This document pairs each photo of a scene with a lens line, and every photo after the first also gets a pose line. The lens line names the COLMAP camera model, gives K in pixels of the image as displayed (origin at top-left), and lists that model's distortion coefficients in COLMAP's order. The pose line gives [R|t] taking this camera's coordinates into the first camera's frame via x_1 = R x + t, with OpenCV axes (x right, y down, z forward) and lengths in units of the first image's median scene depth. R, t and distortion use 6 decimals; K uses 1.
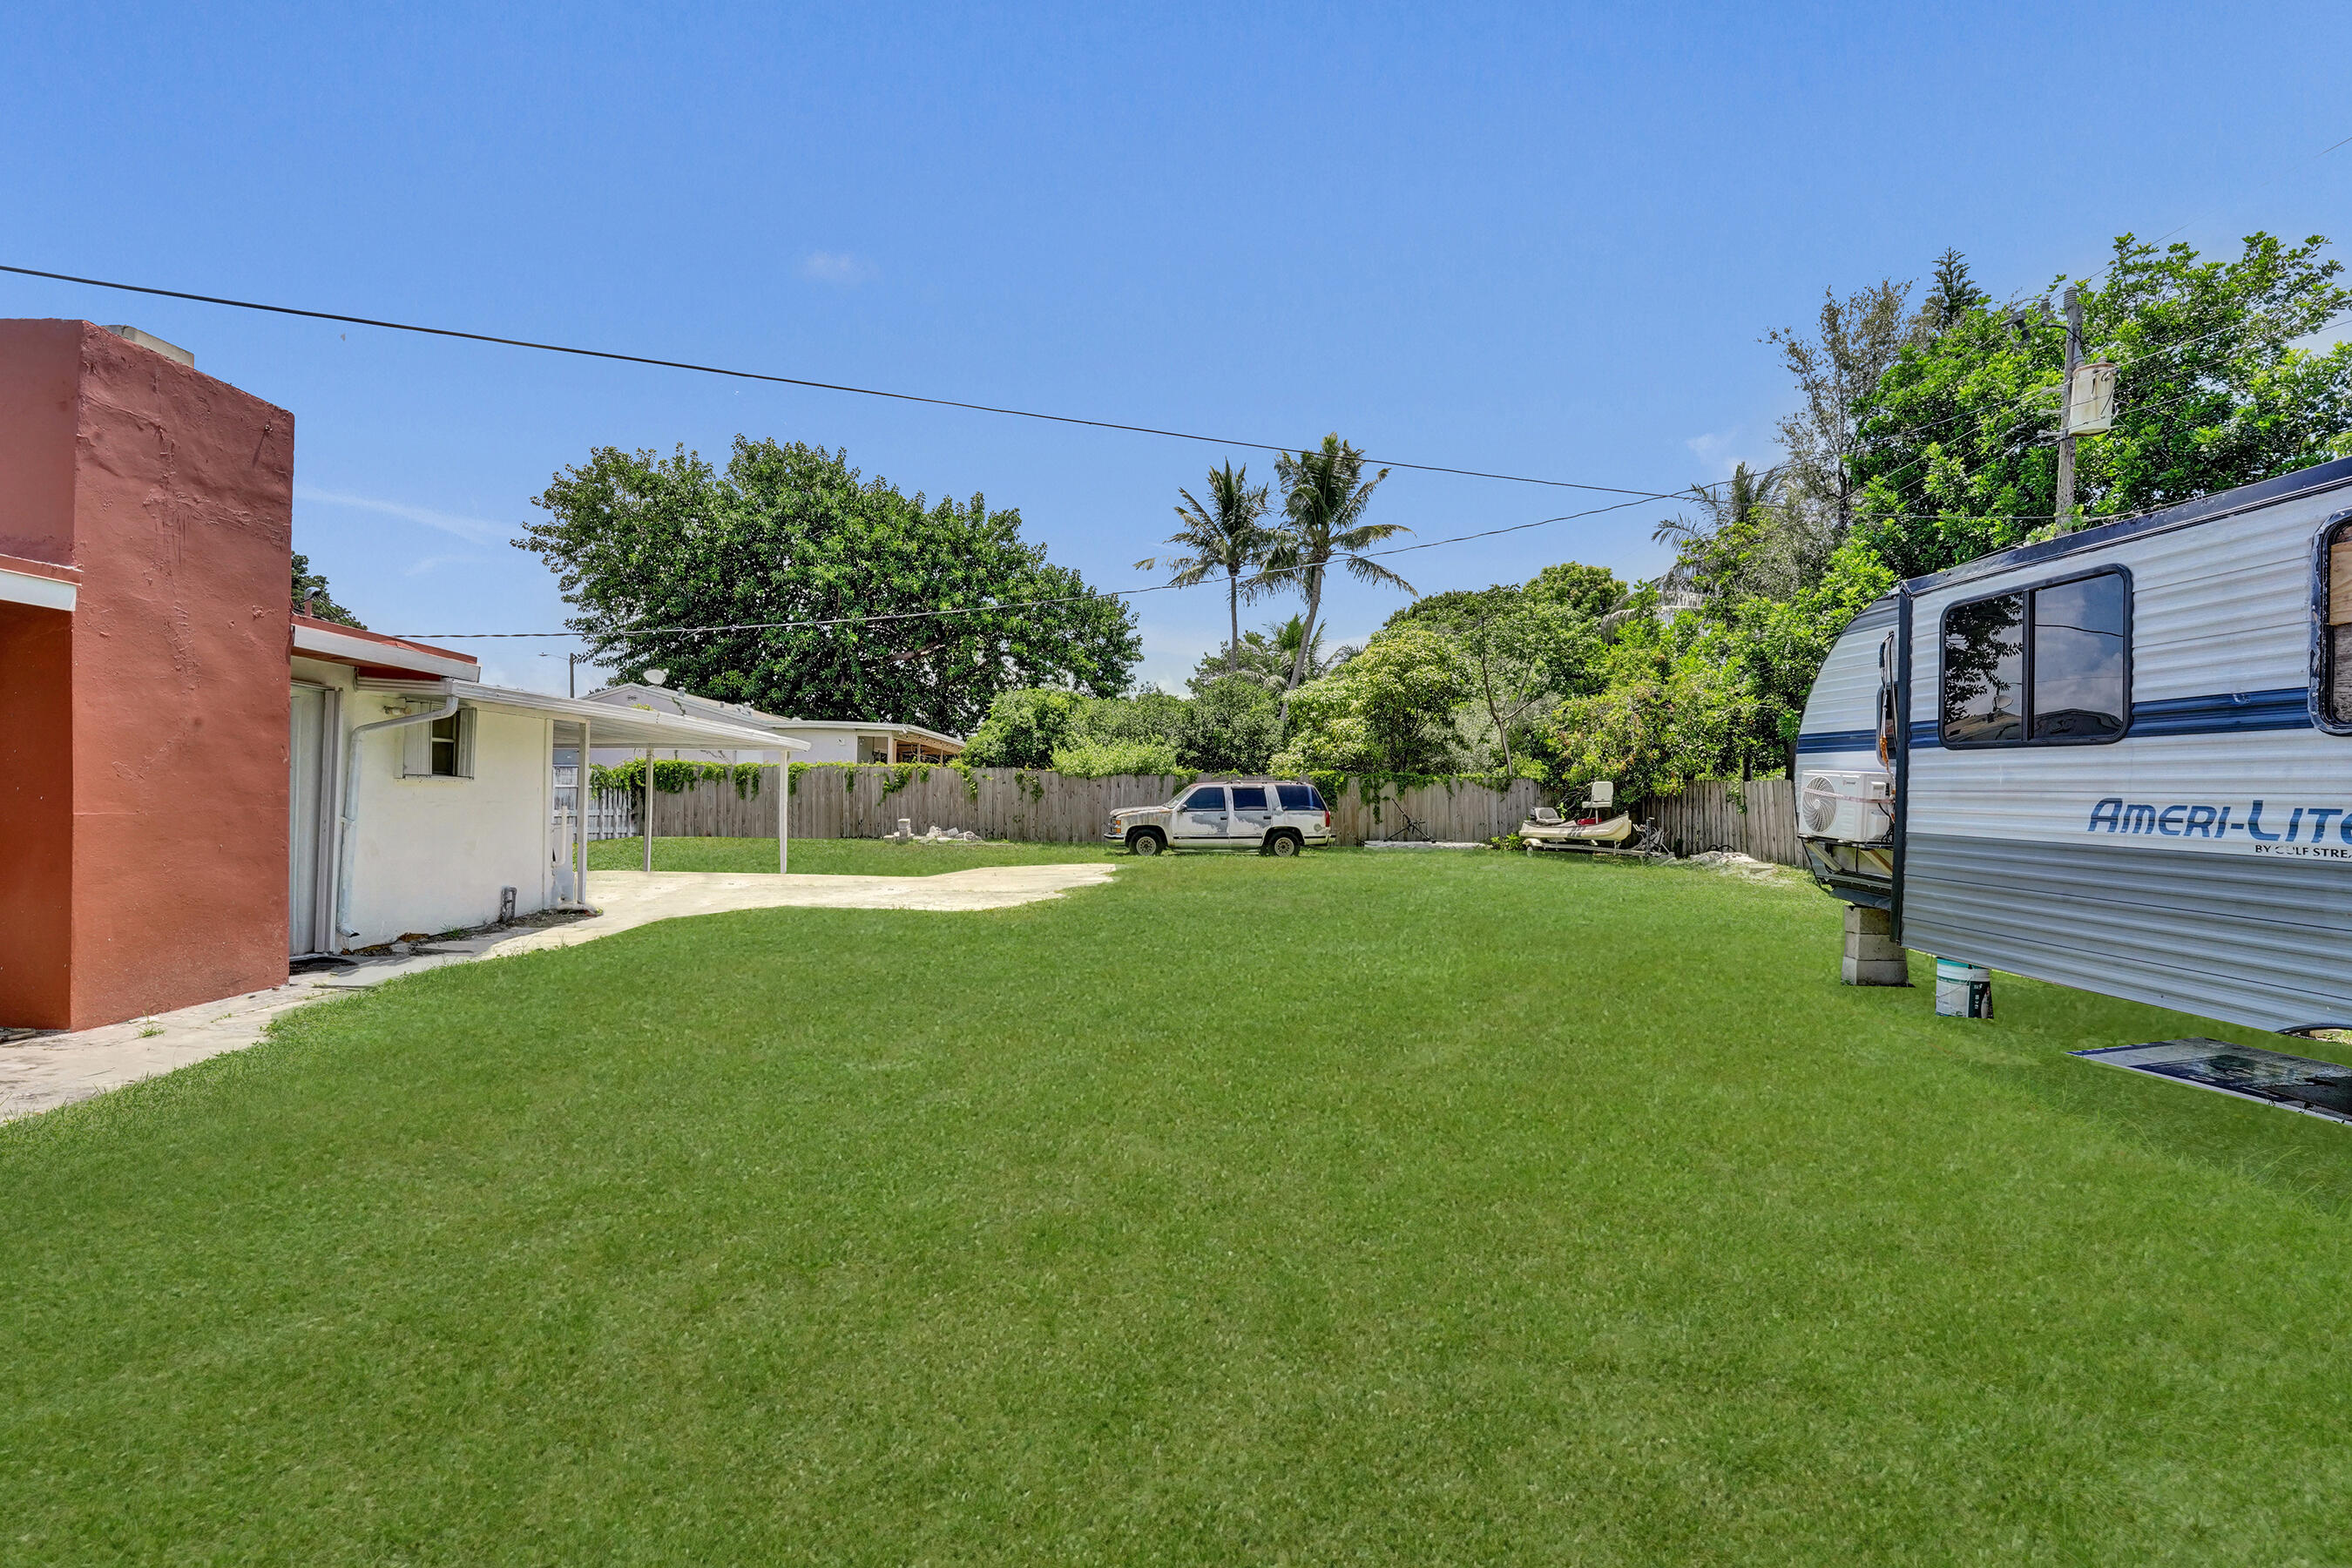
lens RADIAL K [[975.8, 0, 1176.5], [0, 975.8, 784.9], [0, 0, 1]] dist [-0.012559, -0.000082]
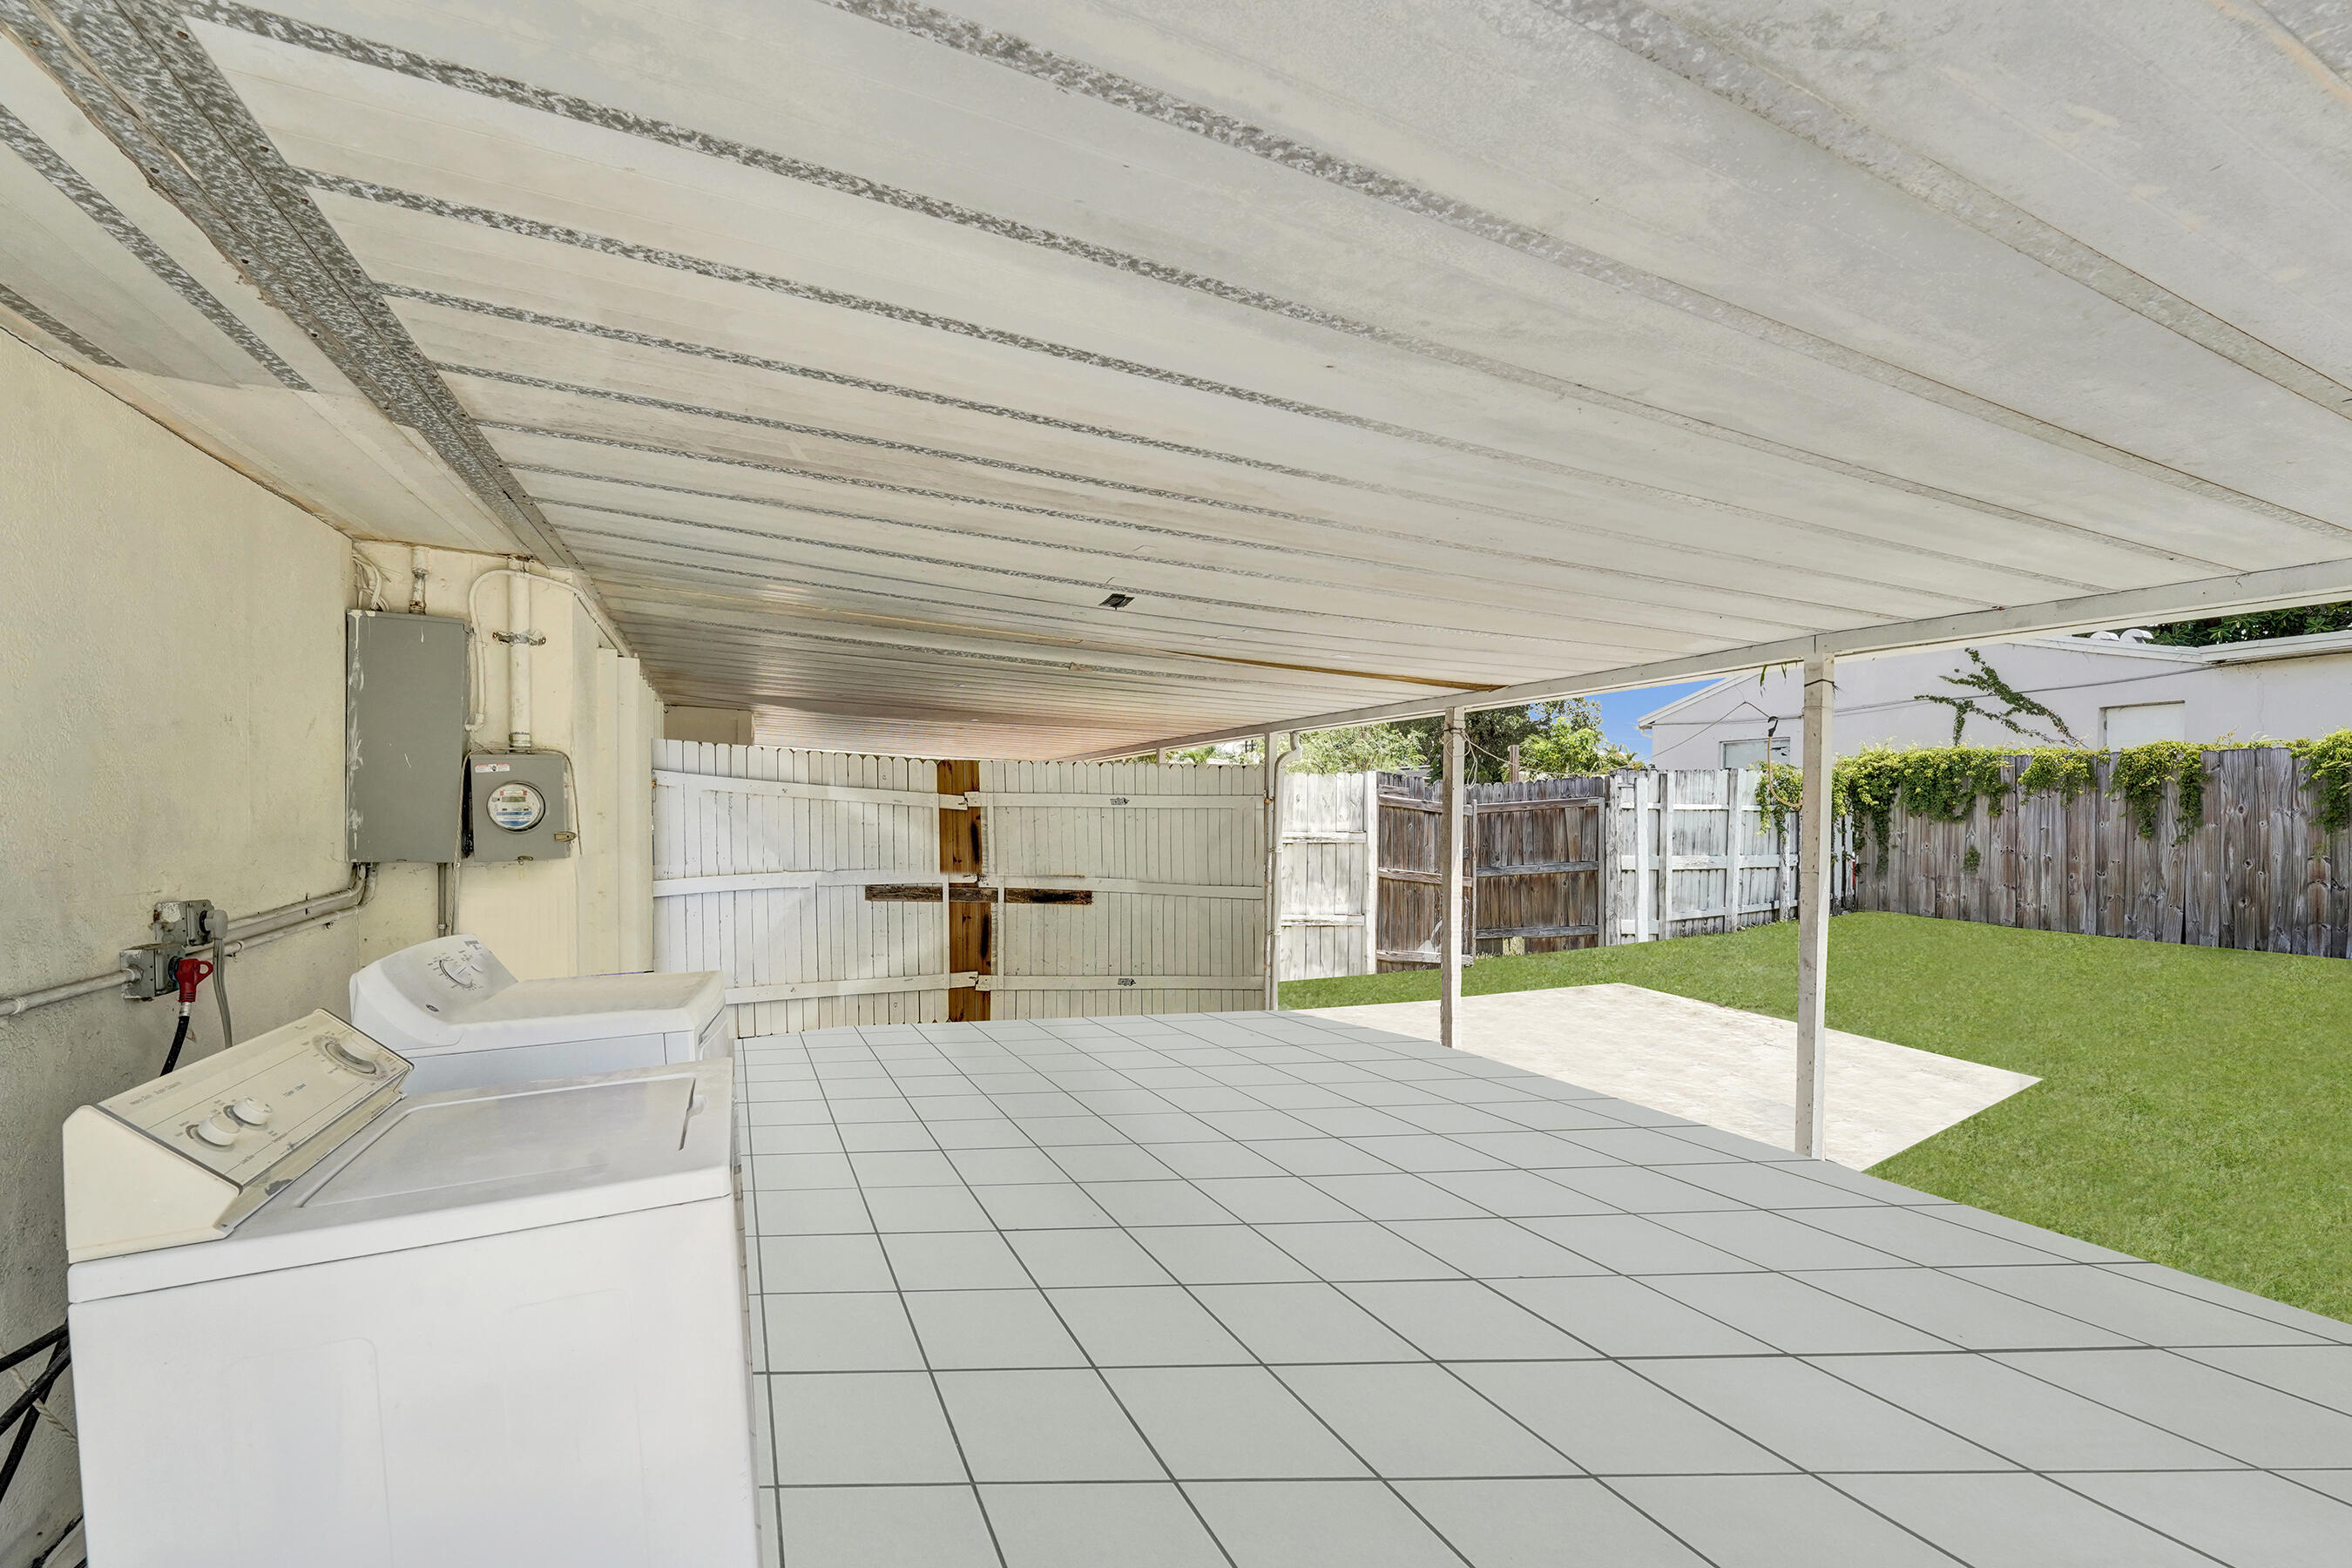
lens RADIAL K [[975.8, 0, 1200.7], [0, 975.8, 826.1], [0, 0, 1]] dist [-0.012559, -0.000082]
pose [[0.395814, 0.011399, -0.918260, -0.583131], [0.006216, 0.999867, 0.015091, 0.004520], [0.918310, -0.011682, 0.395691, 1.209598]]
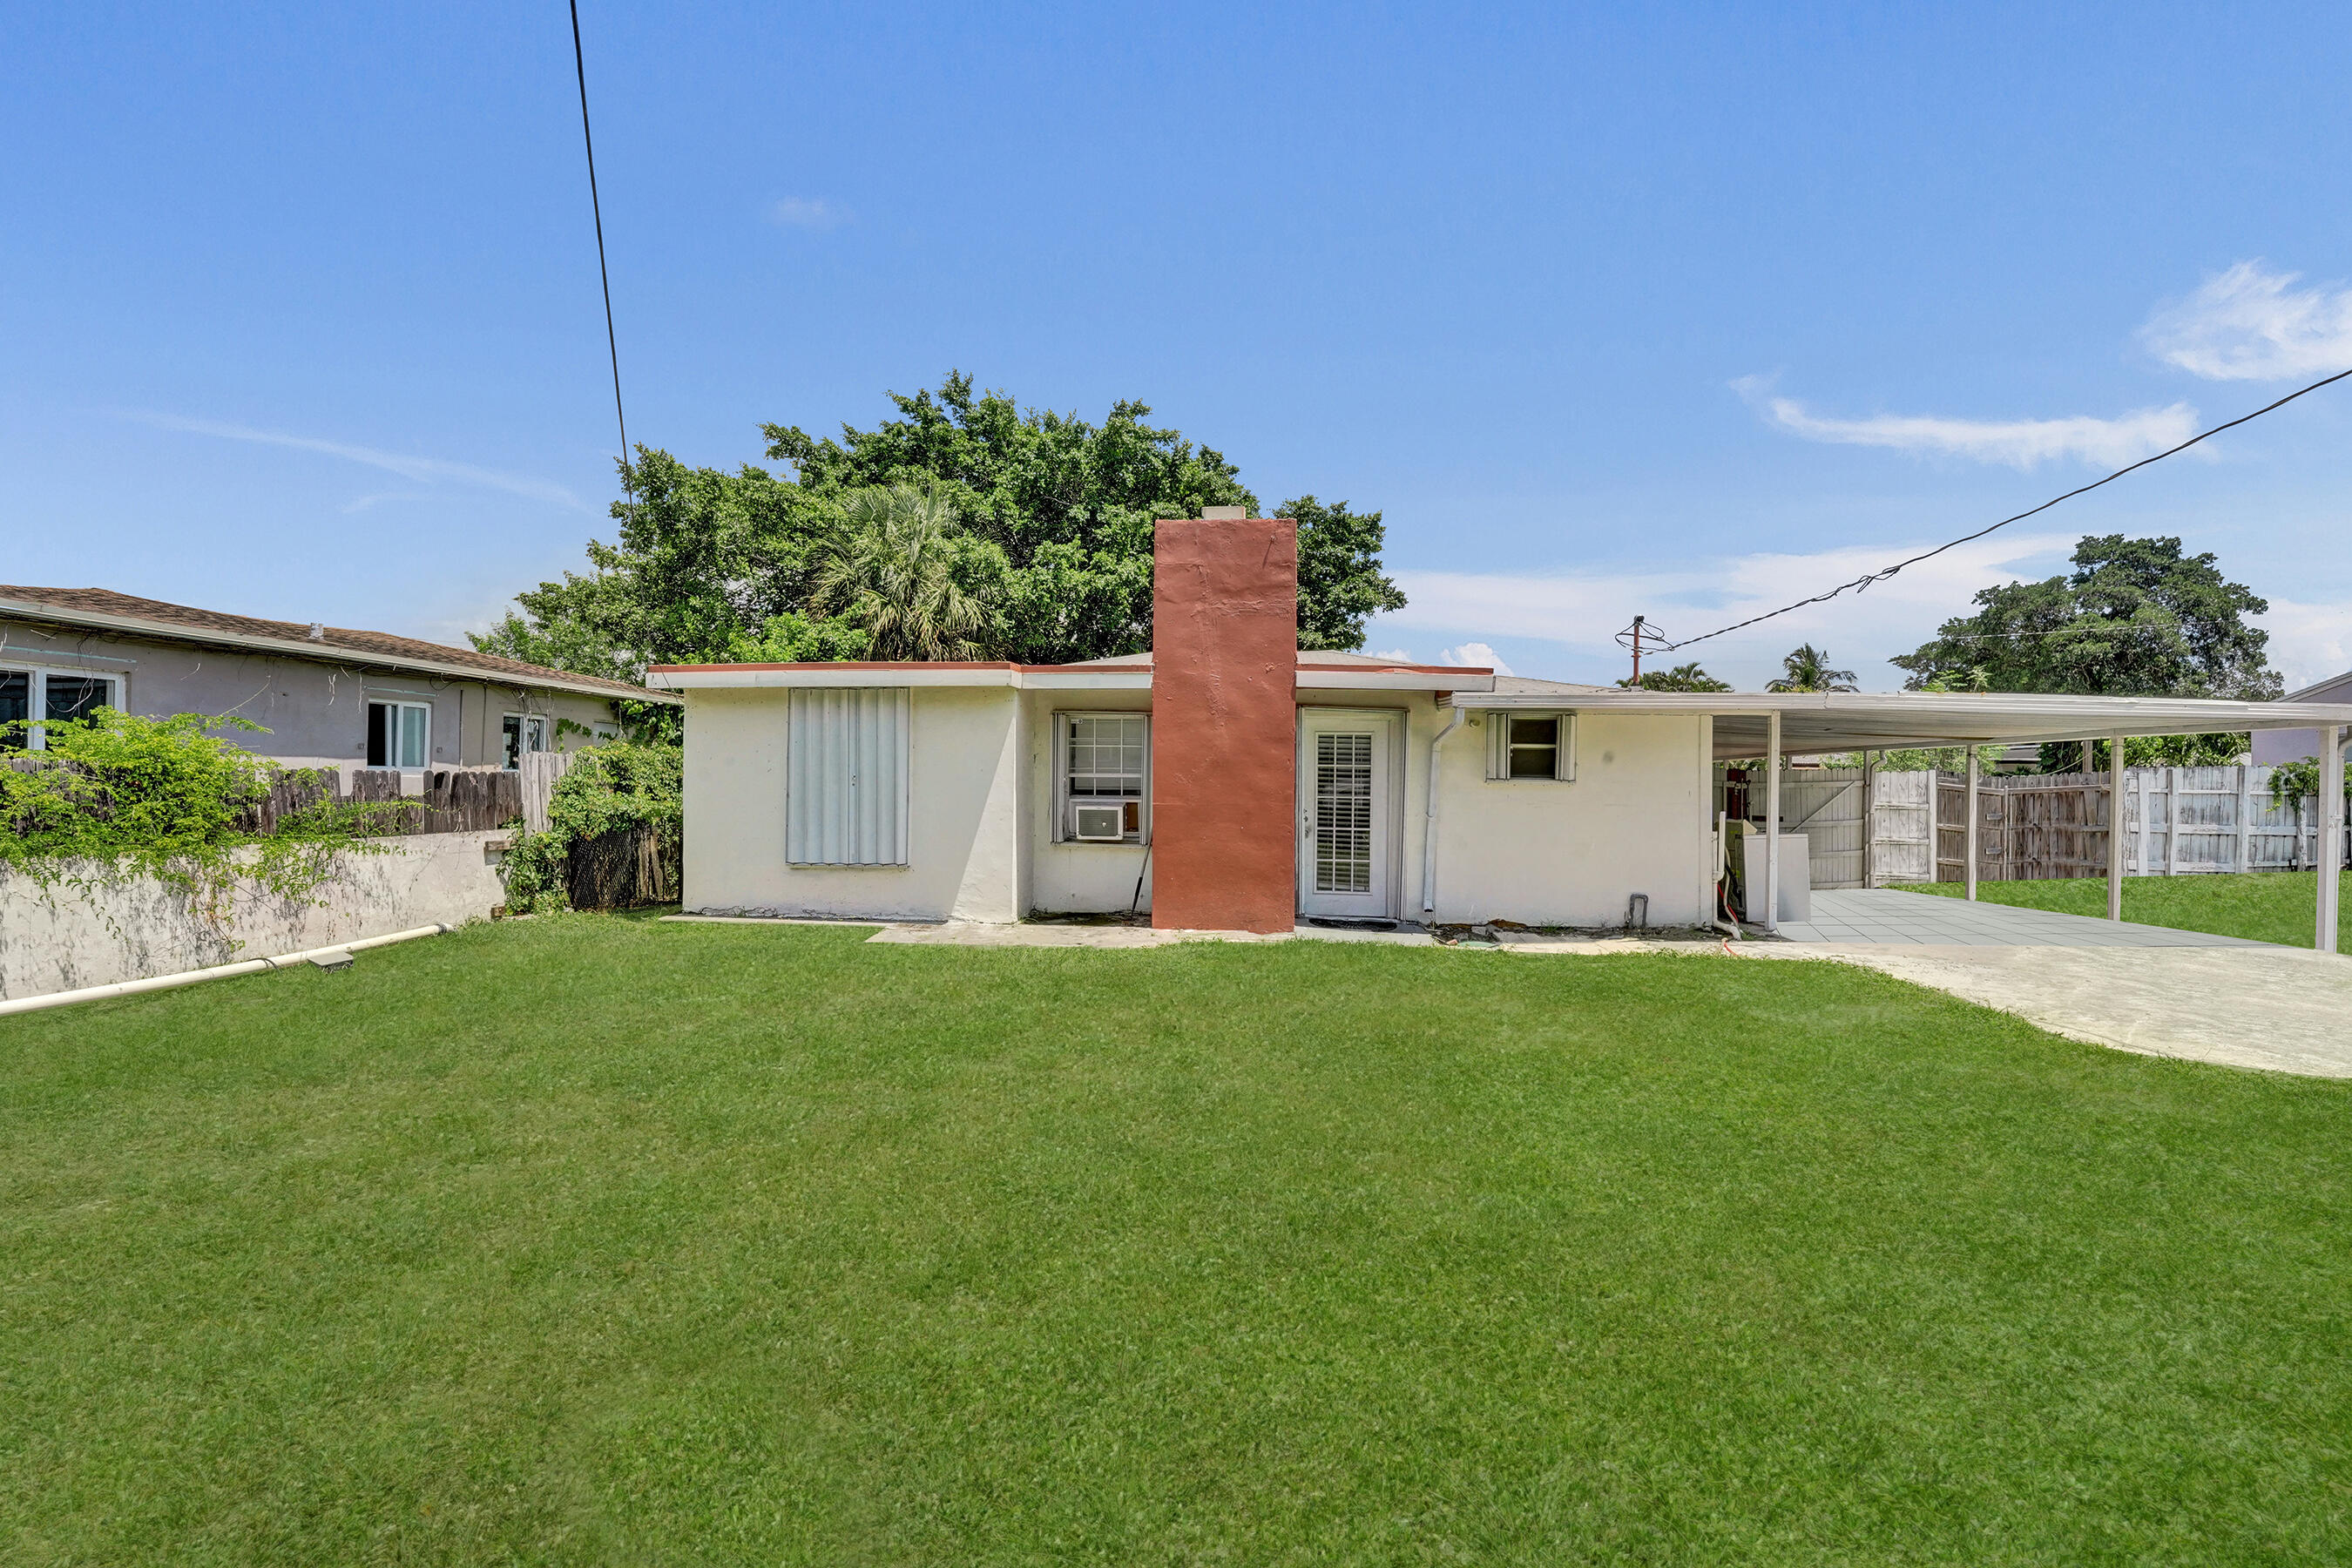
lens RADIAL K [[975.8, 0, 1182.8], [0, 975.8, 792.0], [0, 0, 1]] dist [-0.012559, -0.000082]
pose [[-0.090991, 0.007623, -0.995823, 0.326943], [-0.003320, 0.999963, 0.007958, -0.002819], [0.995846, 0.004031, -0.090962, 0.641360]]
